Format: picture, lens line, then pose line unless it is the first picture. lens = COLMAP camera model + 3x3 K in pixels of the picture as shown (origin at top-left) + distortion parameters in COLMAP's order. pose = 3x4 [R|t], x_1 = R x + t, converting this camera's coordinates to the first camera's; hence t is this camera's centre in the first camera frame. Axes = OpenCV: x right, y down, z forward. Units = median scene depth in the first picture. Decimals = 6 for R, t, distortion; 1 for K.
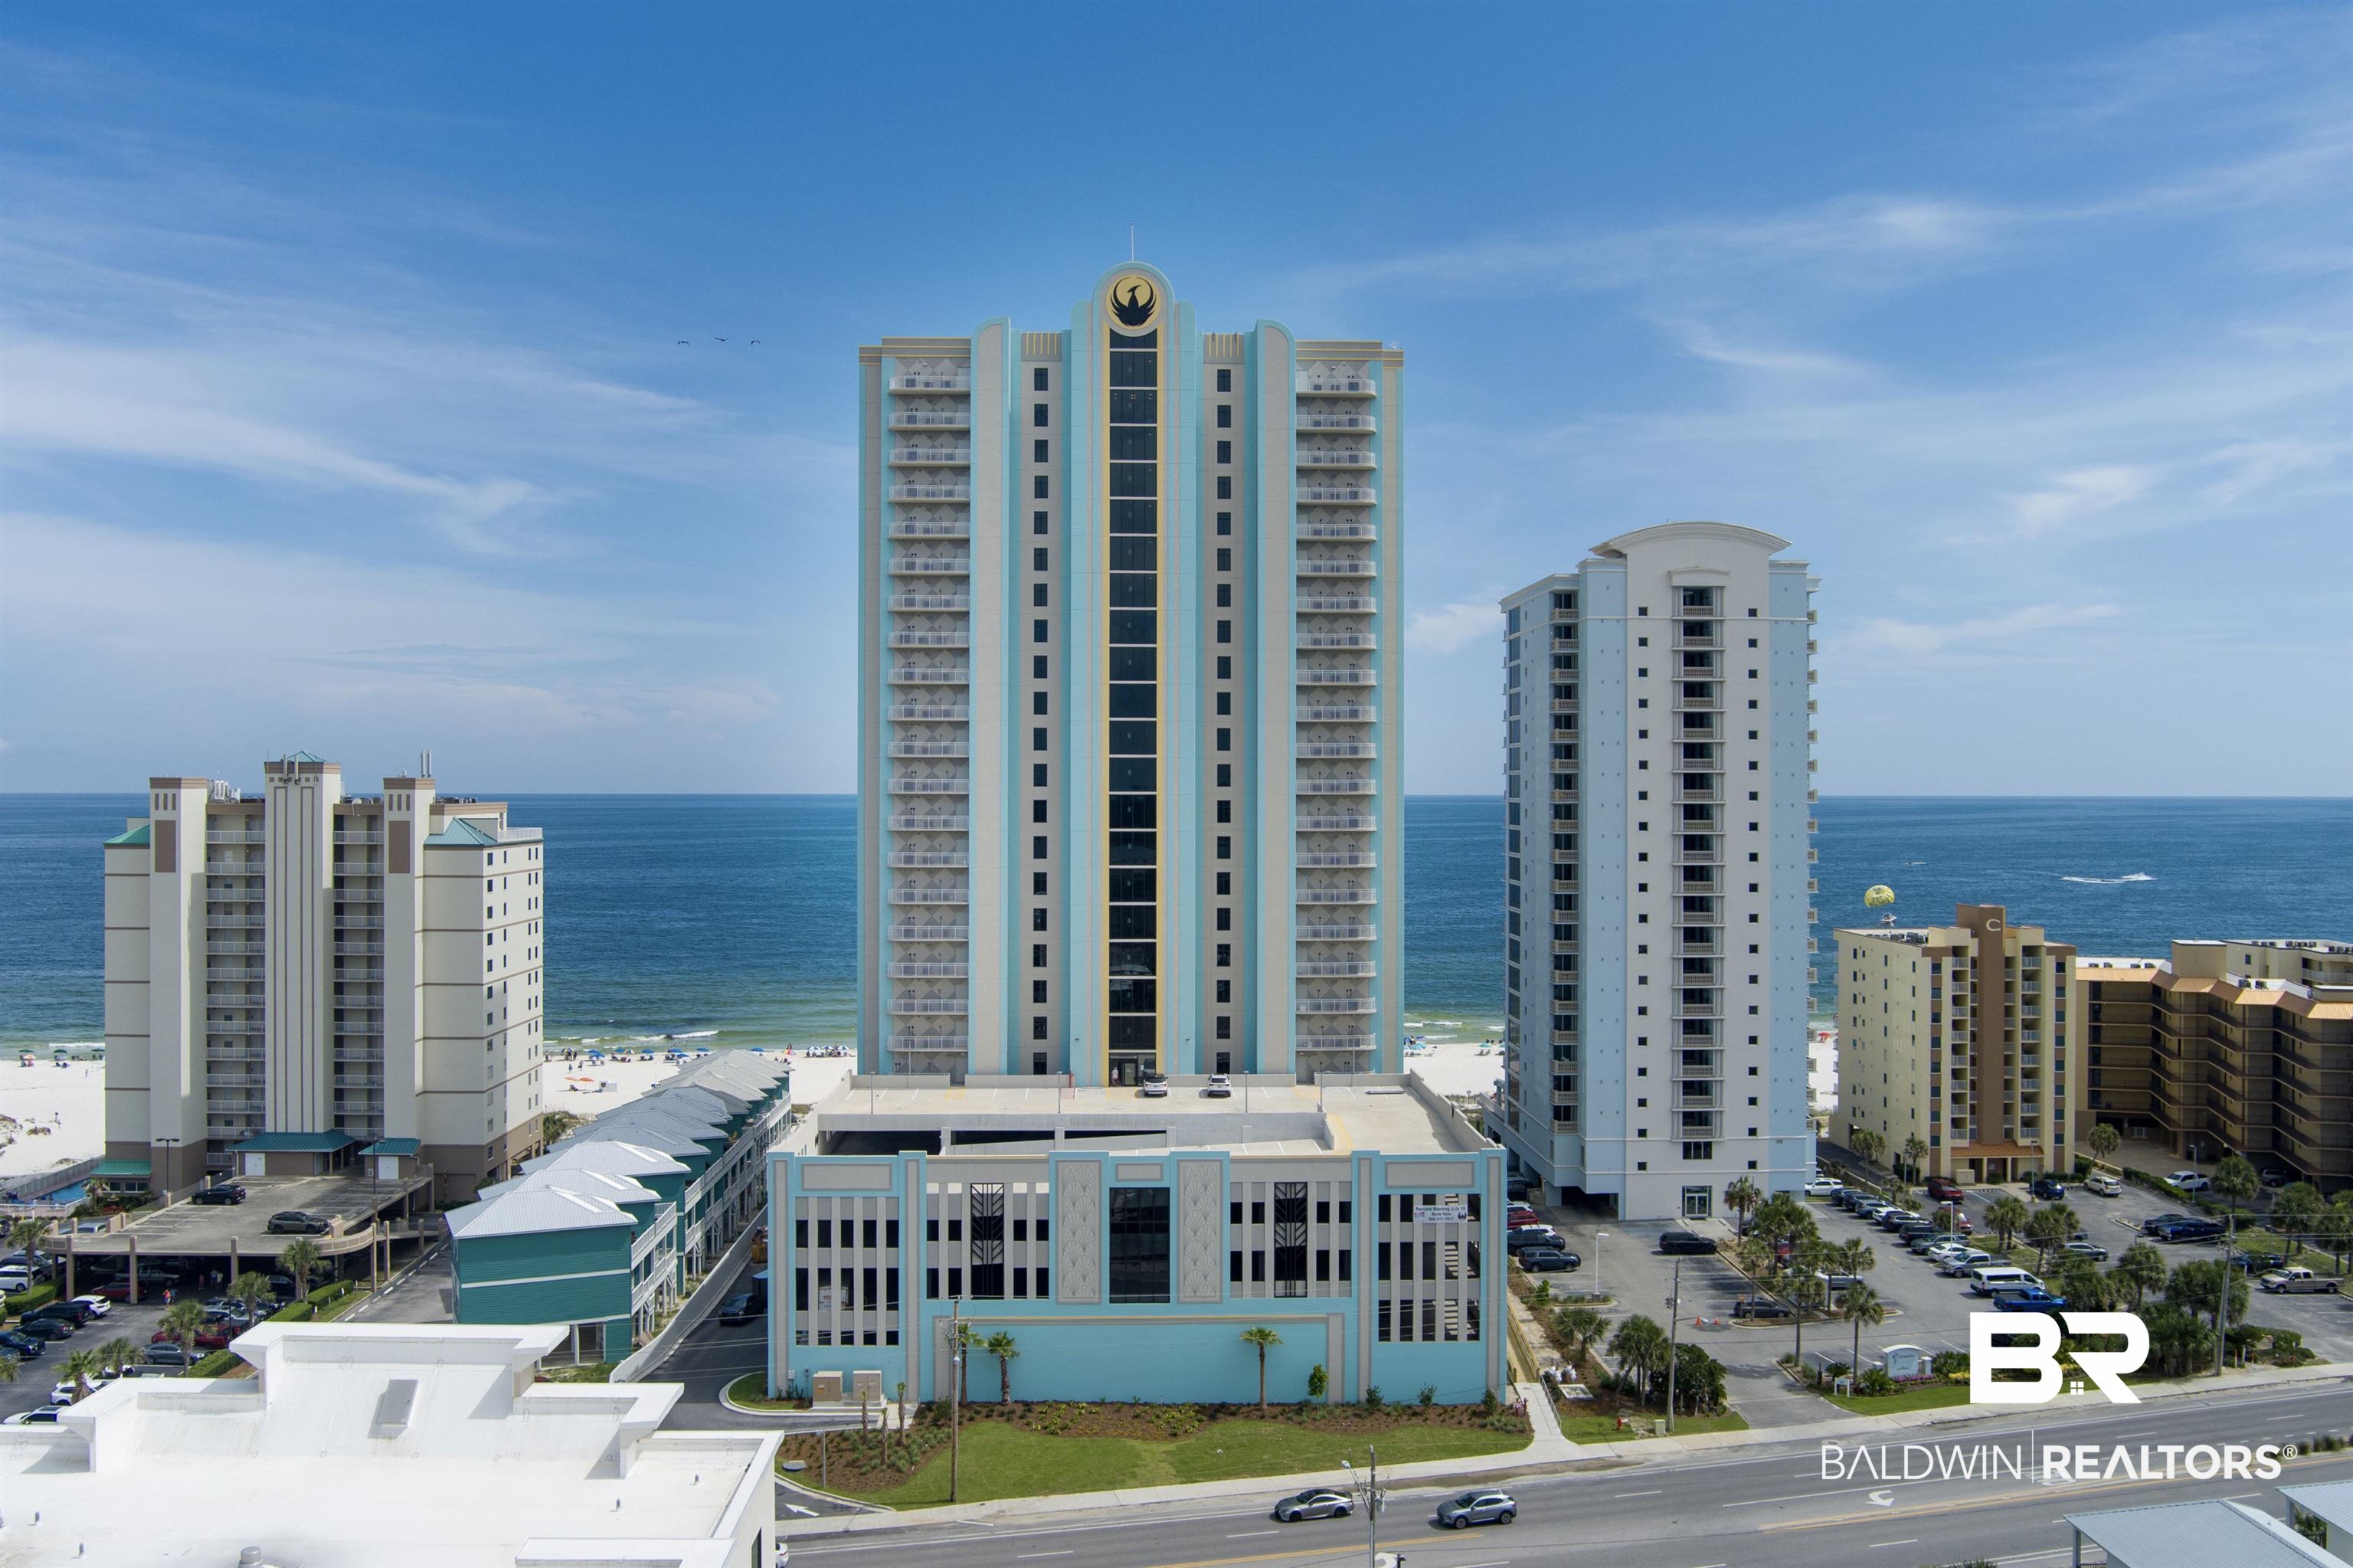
lens RADIAL K [[1897.1, 0, 1185.6], [0, 1897.1, 785.5], [0, 0, 1]] dist [-0.071214, 0.015266]
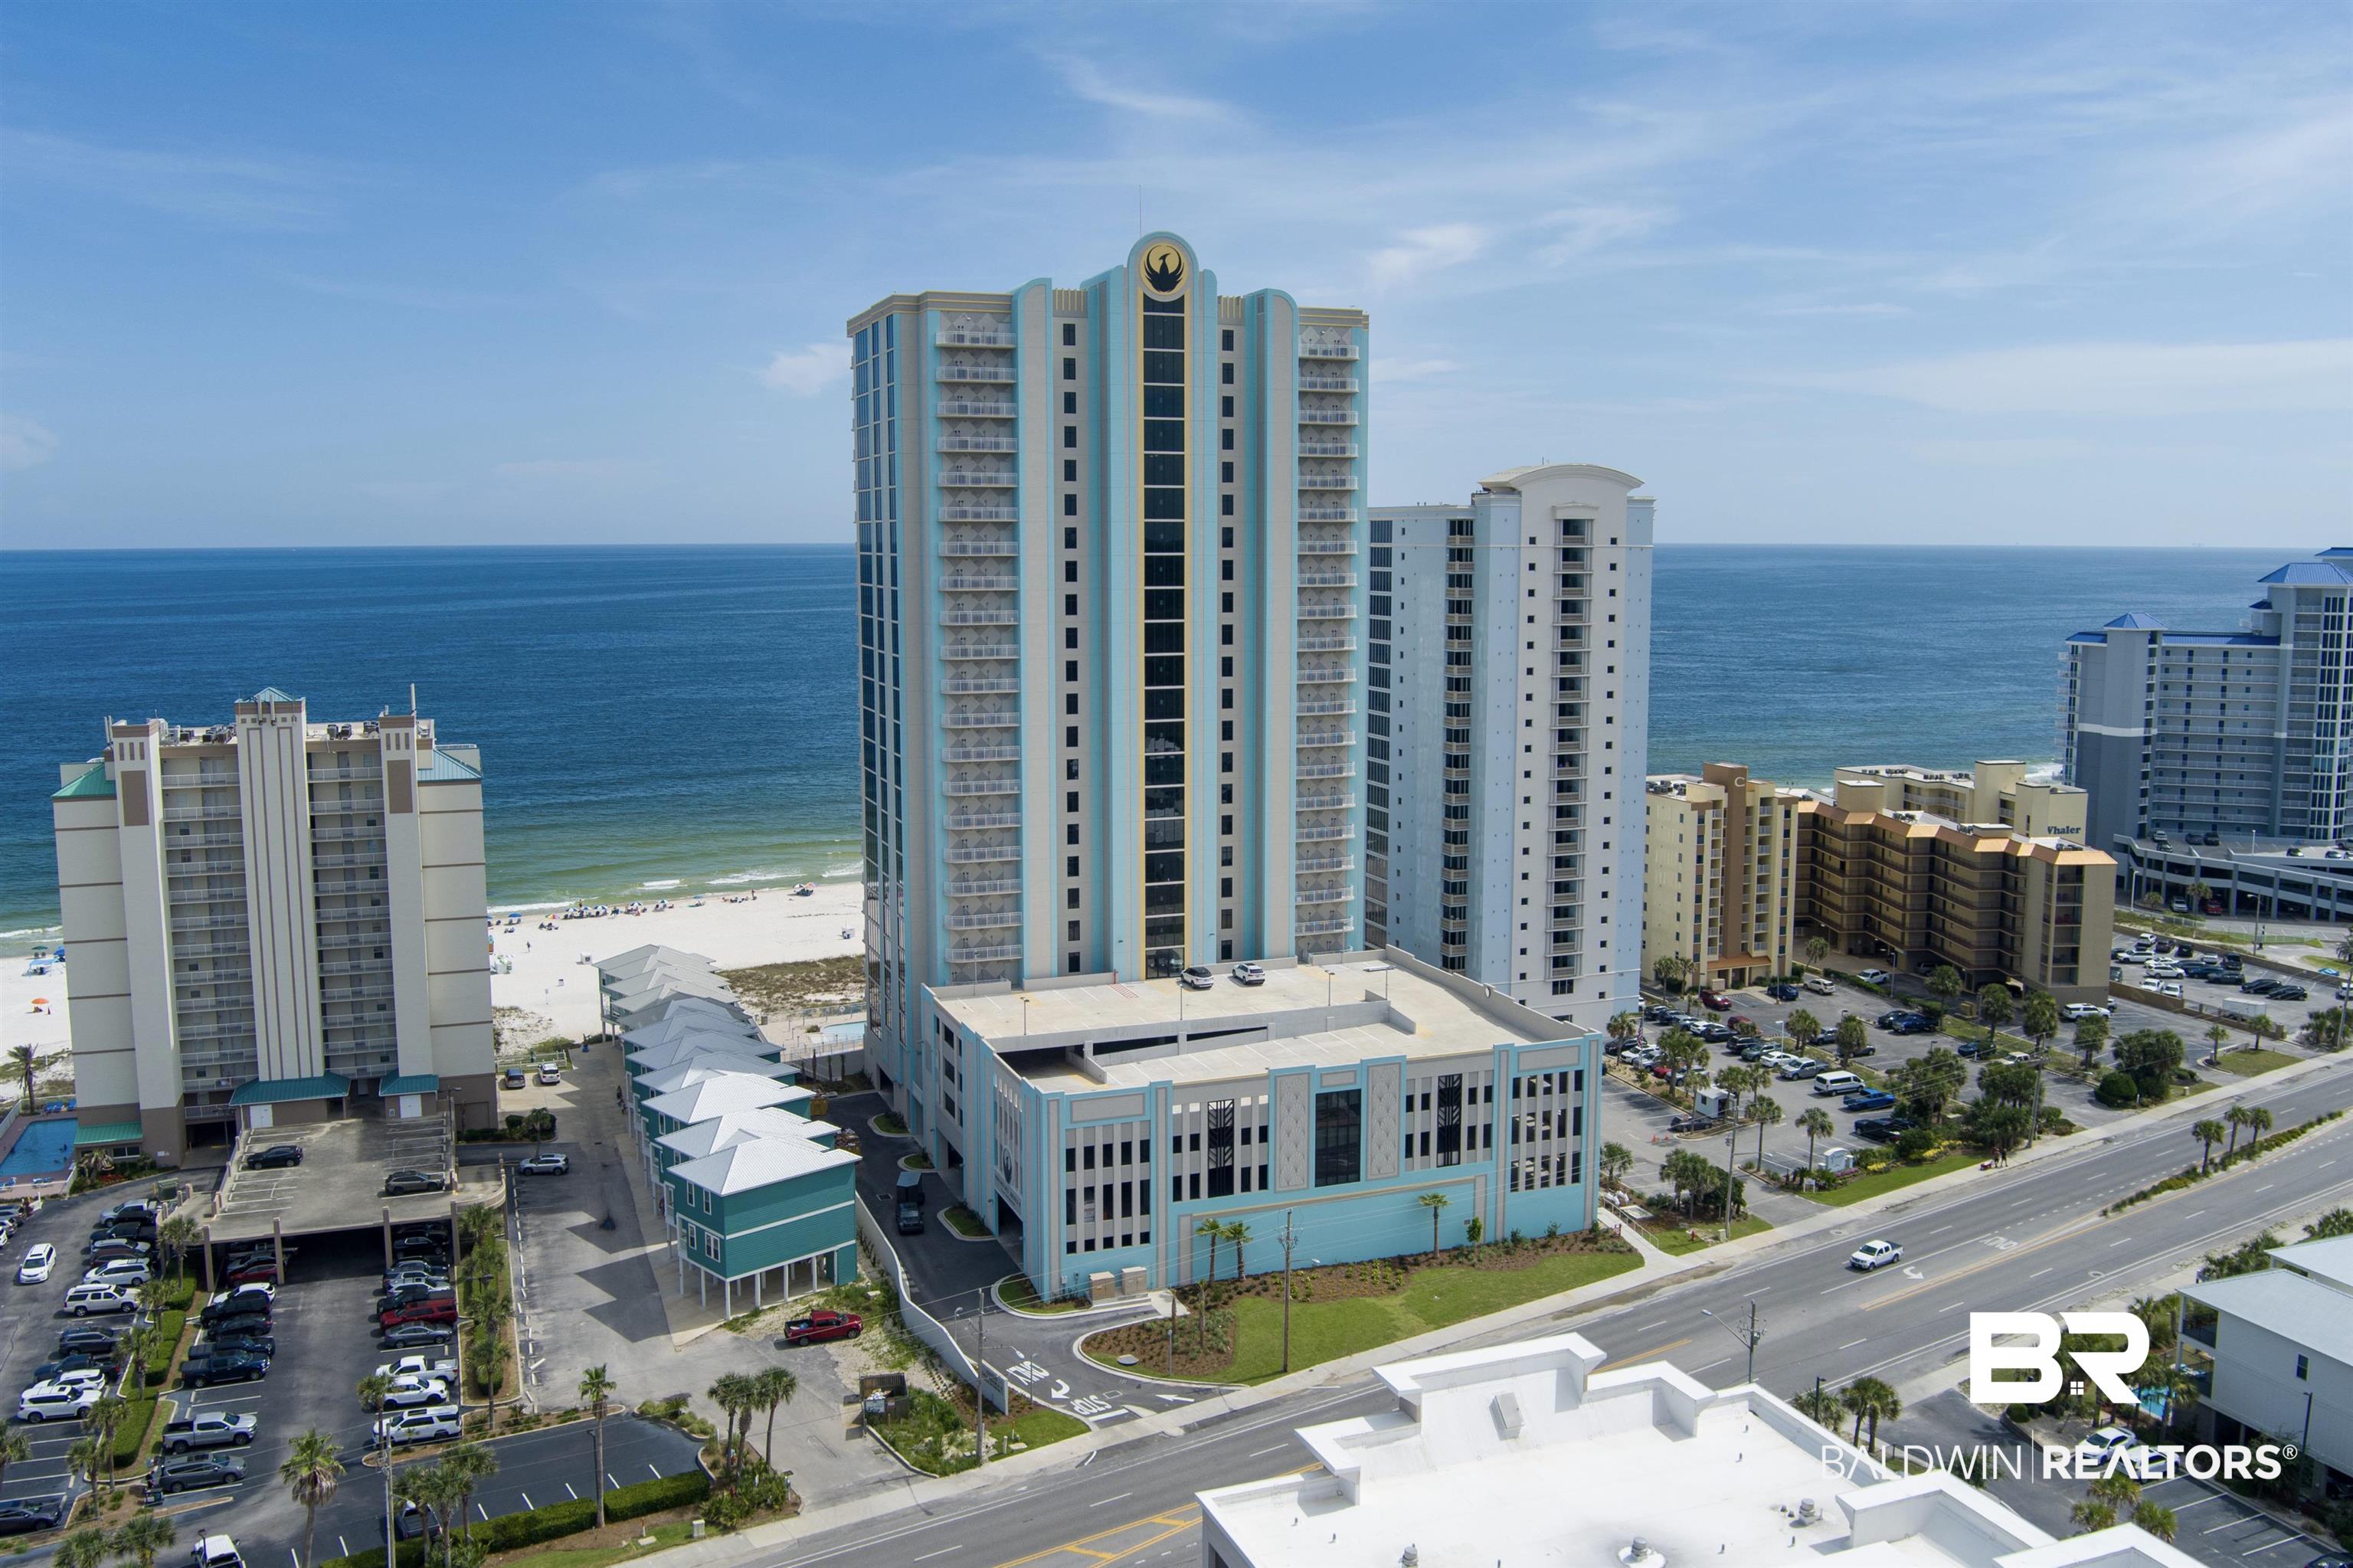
lens RADIAL K [[1881.9, 0, 1176.5], [0, 1881.9, 784.0], [0, 0, 1]] dist [-0.066463, 0.009382]
pose [[0.948382, -0.043163, 0.314181, -0.370731], [0.001762, 0.991396, 0.130884, -0.103800], [-0.317127, -0.123574, 0.940298, -0.048034]]
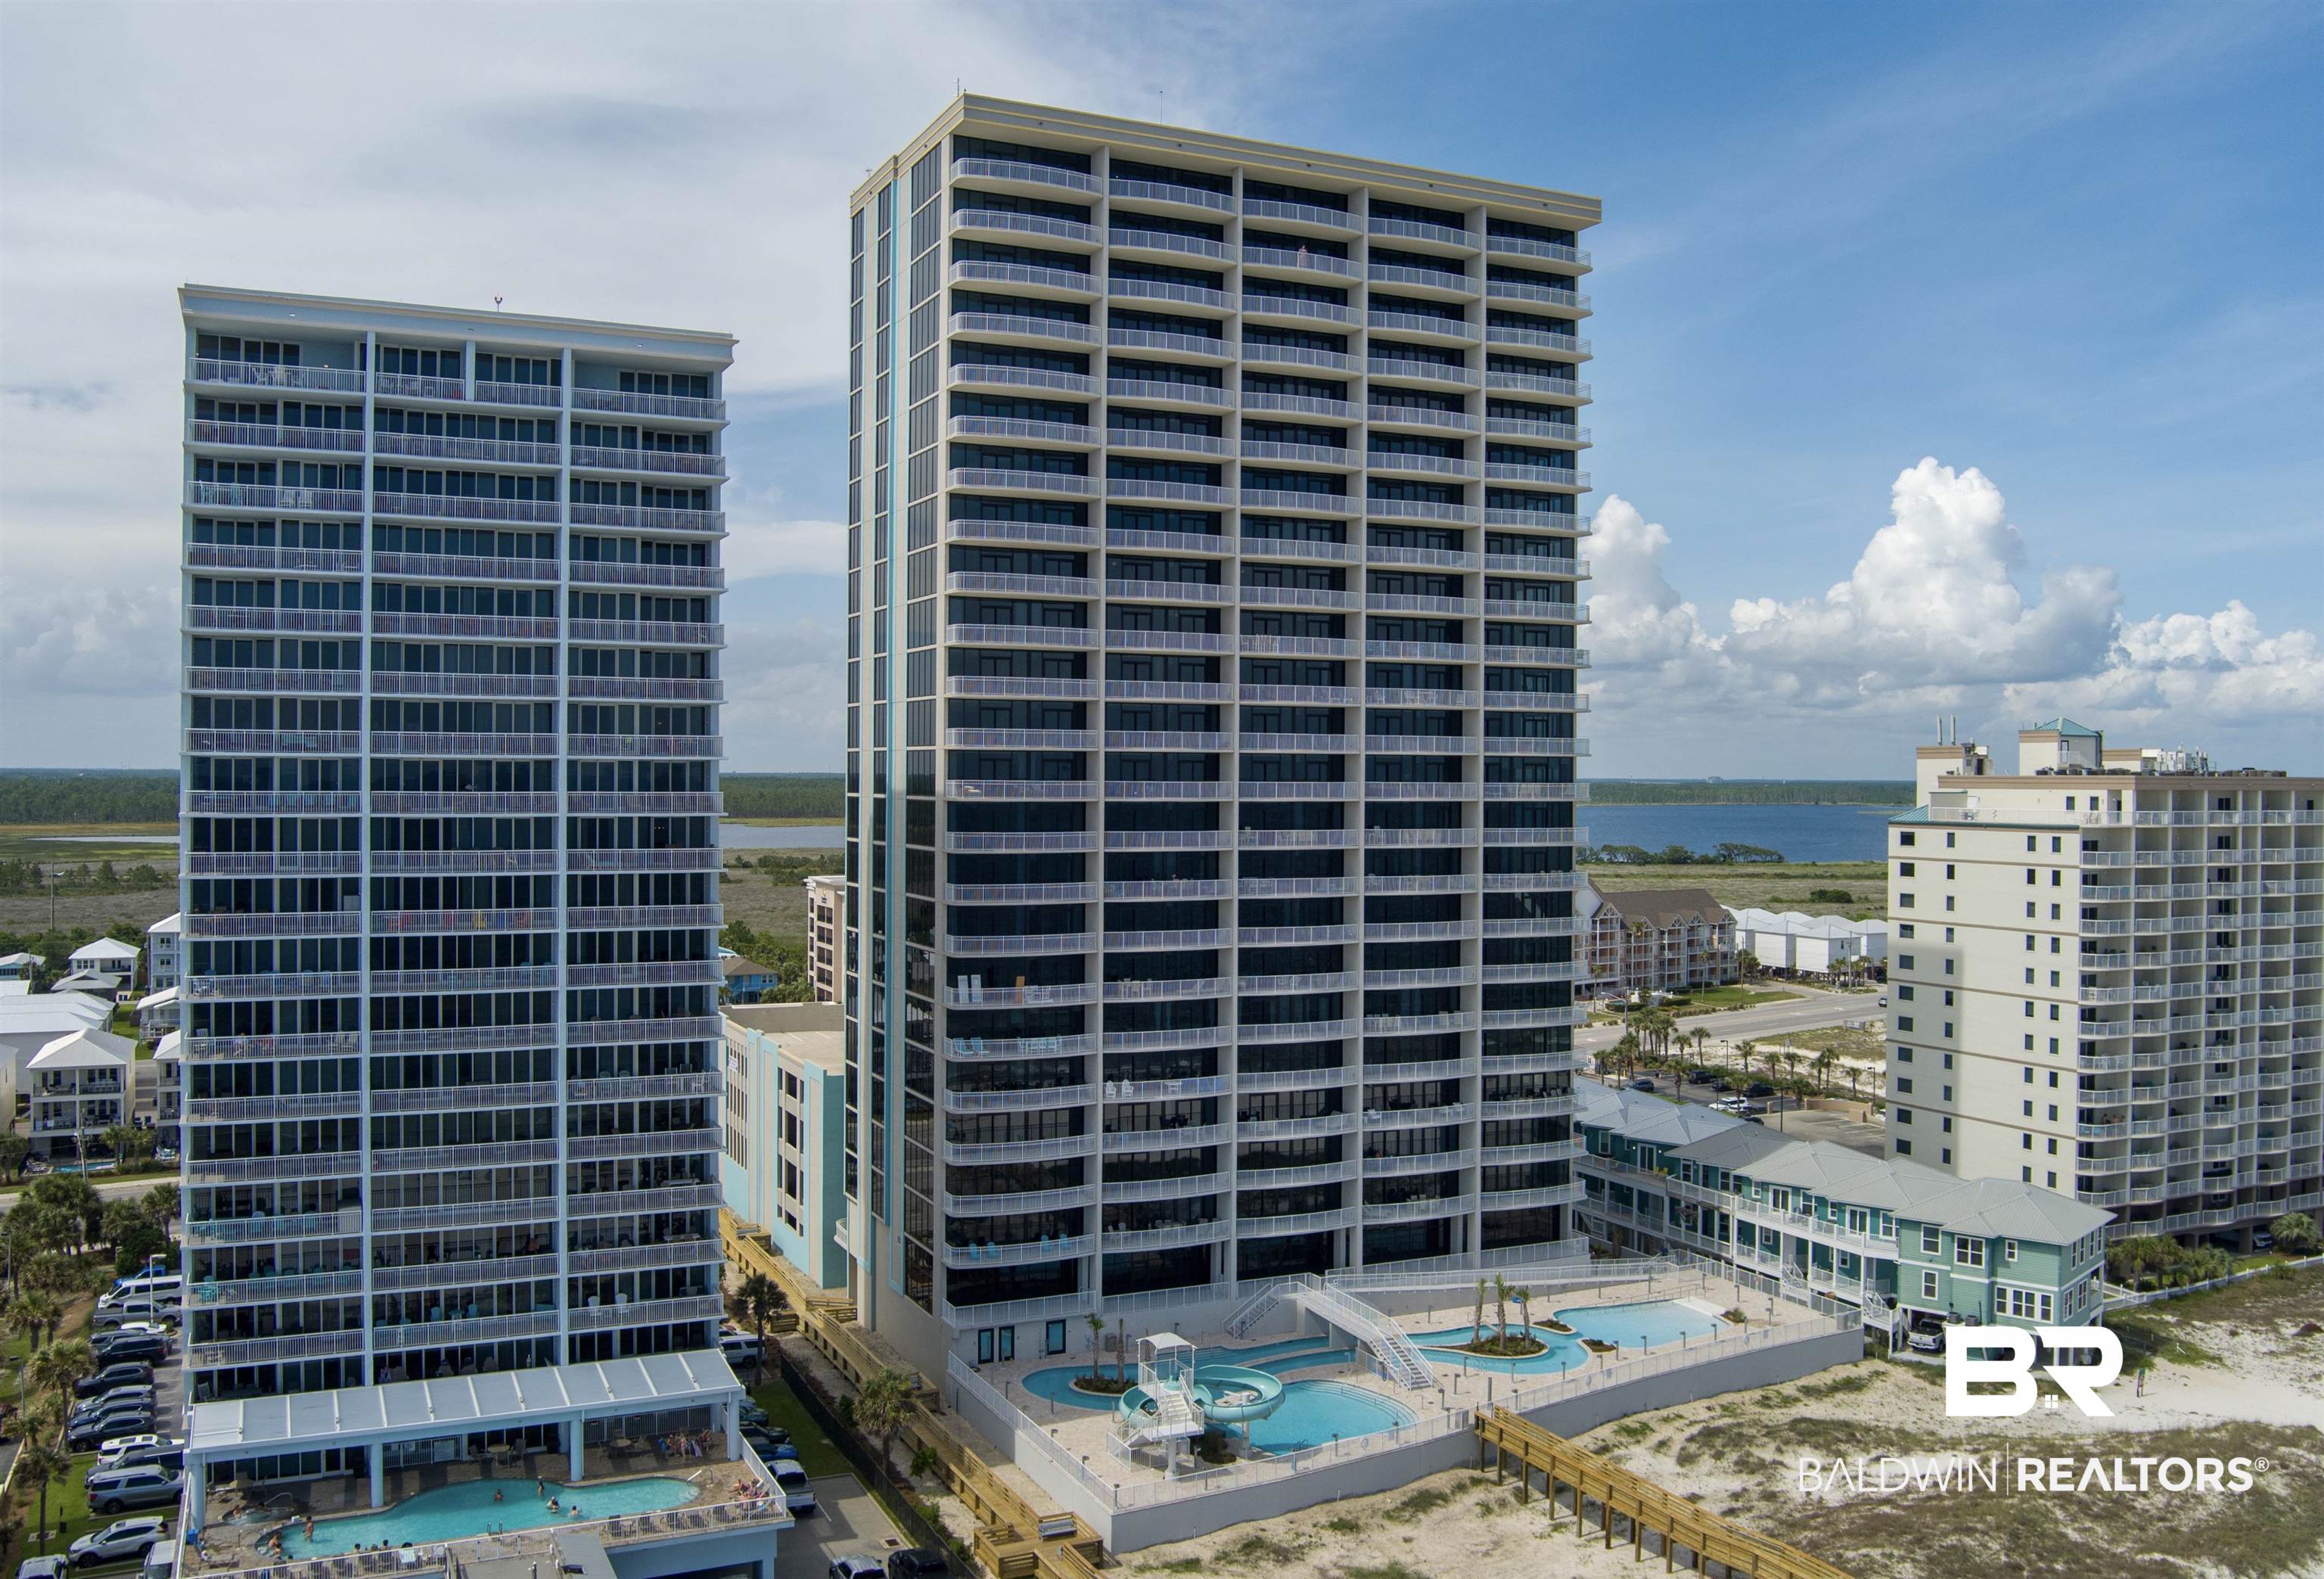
lens RADIAL K [[1932.4, 0, 1186.5], [0, 1932.4, 780.0], [0, 0, 1]] dist [-0.077323, 0.002067]
pose [[-0.918752, -0.007003, -0.394773, 0.317064], [-0.007289, 0.999973, -0.000776, 0.016836], [0.394768, 0.002164, -0.918778, 1.879760]]
